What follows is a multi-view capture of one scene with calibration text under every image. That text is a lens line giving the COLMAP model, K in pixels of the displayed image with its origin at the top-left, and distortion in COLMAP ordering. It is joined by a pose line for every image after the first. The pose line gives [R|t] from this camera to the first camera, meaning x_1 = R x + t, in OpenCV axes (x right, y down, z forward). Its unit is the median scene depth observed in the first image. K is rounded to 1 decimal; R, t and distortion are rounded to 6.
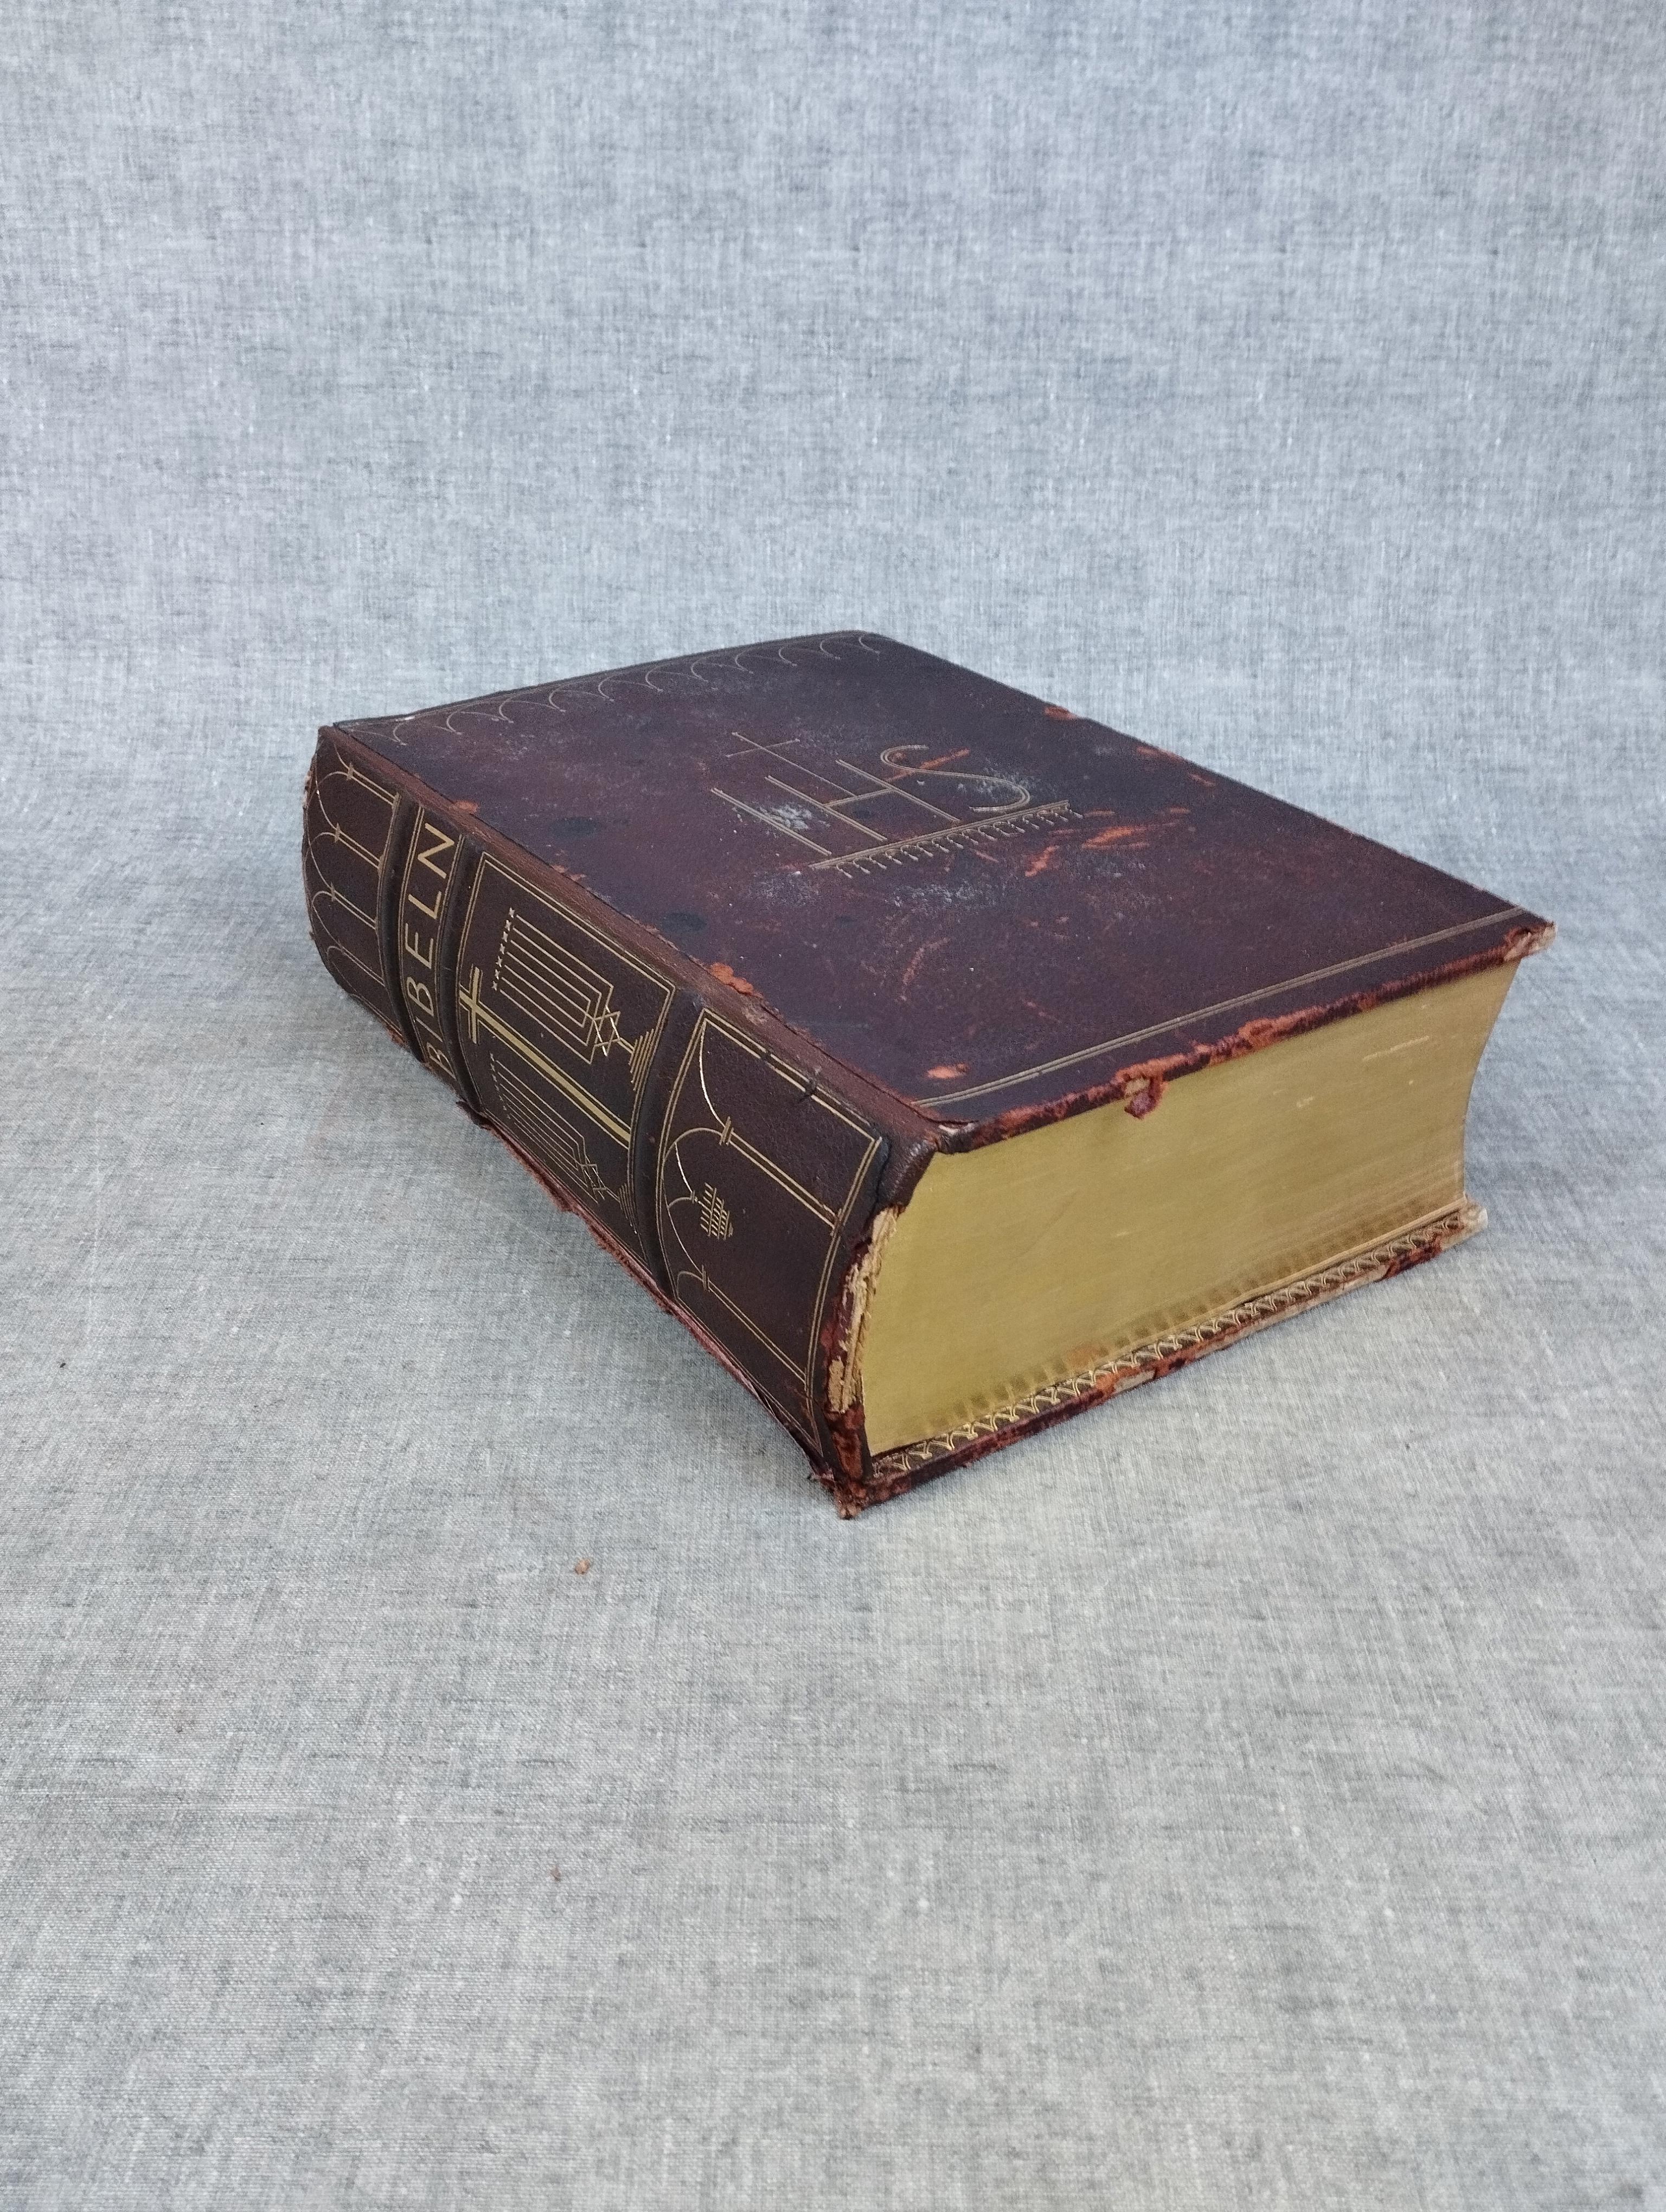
lens RADIAL K [[1958.7, 0, 844.7], [0, 1958.7, 1056.0], [0, 0, 1]] dist [0.082449, -0.127077]
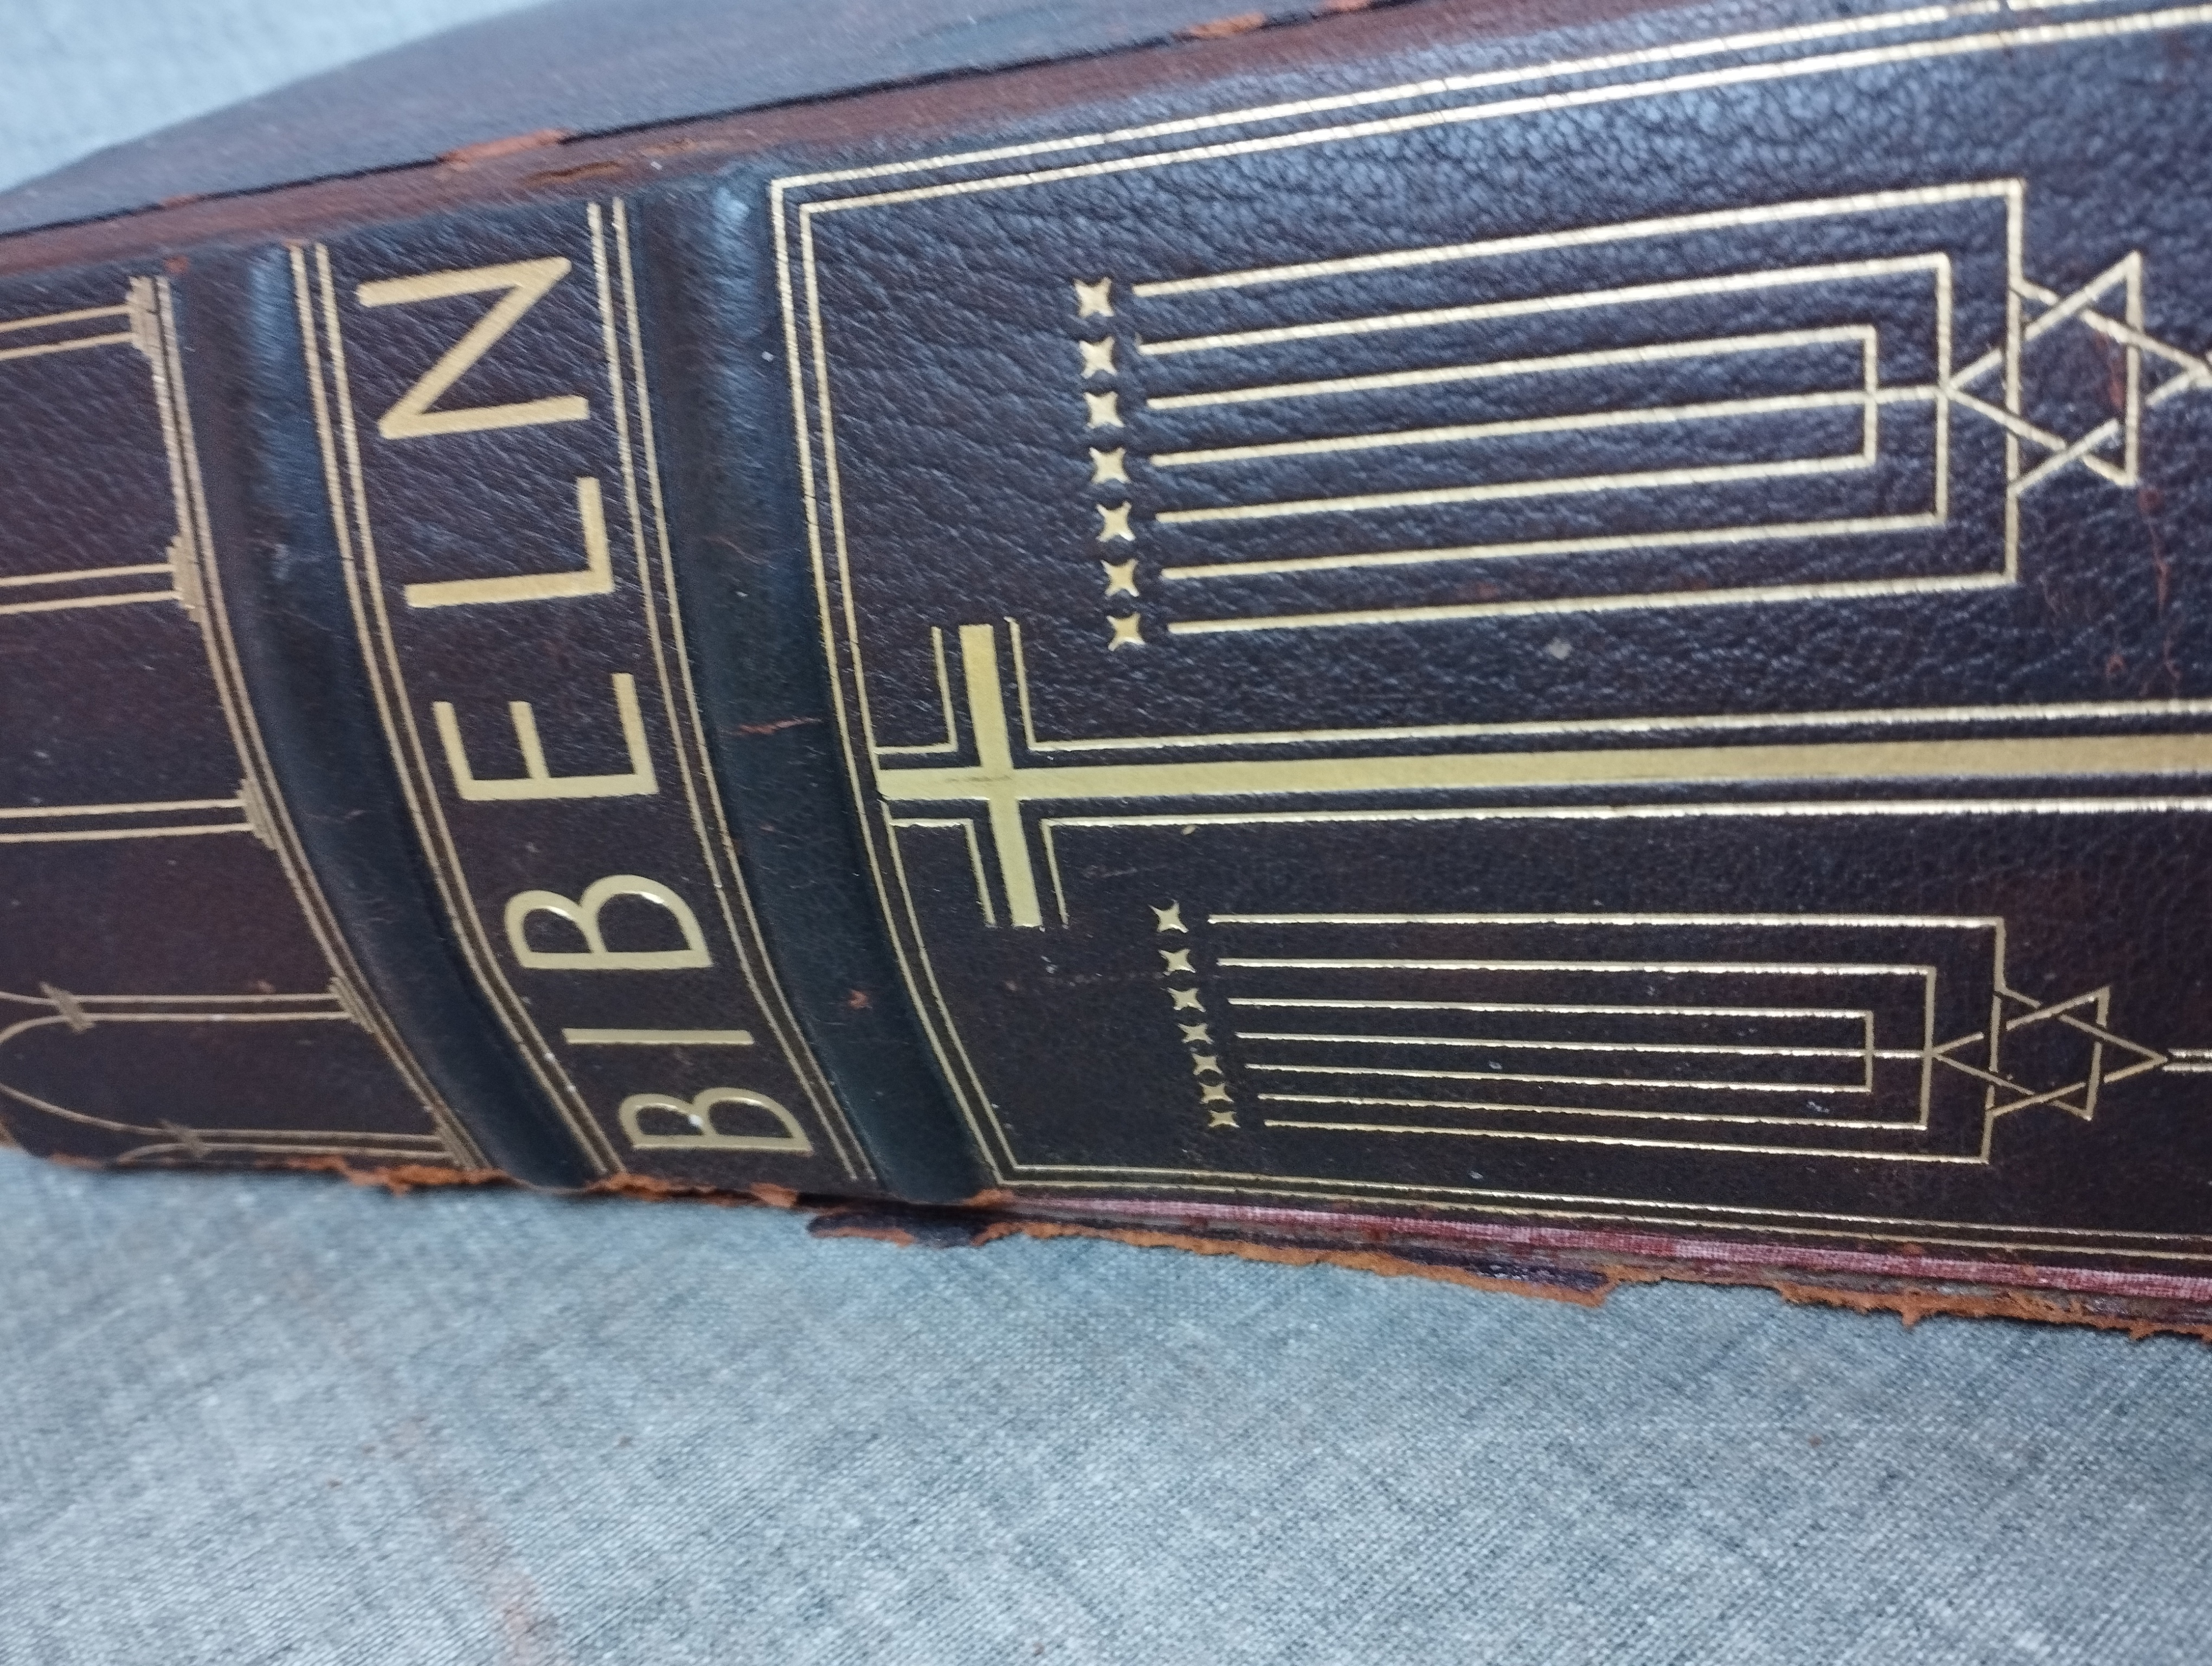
lens RADIAL K [[1958.7, 0, 1106.0], [0, 1958.7, 833.0], [0, 0, 1]] dist [0.082449, -0.127077]
pose [[0.778854, -0.437186, 0.449728, -0.271922], [0.460563, 0.885383, 0.063073, -0.027301], [-0.425756, 0.158003, 0.890936, 0.714797]]
